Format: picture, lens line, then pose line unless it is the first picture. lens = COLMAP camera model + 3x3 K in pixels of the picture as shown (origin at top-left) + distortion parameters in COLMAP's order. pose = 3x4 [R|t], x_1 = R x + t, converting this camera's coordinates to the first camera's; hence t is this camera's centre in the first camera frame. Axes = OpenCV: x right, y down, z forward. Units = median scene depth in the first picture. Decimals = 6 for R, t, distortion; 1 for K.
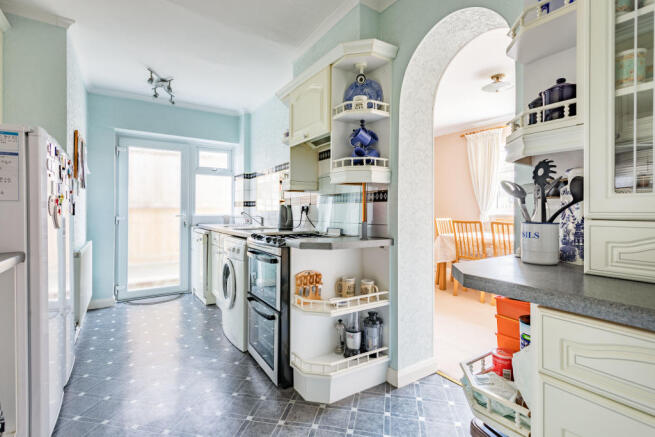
lens RADIAL K [[312.1, 0, 327.1], [0, 312.1, 211.5], [0, 0, 1]] dist [0.013740, -0.000892]
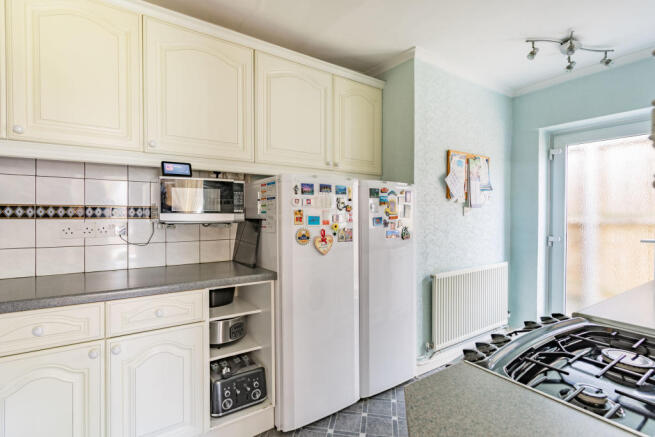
lens RADIAL K [[312.1, 0, 330.2], [0, 312.1, 216.8], [0, 0, 1]] dist [0.013740, -0.000892]
pose [[0.033900, 0.013179, -0.999338, 0.124778], [-0.007252, 0.999890, 0.012941, -0.043953], [0.999399, 0.006808, 0.033992, 0.434134]]
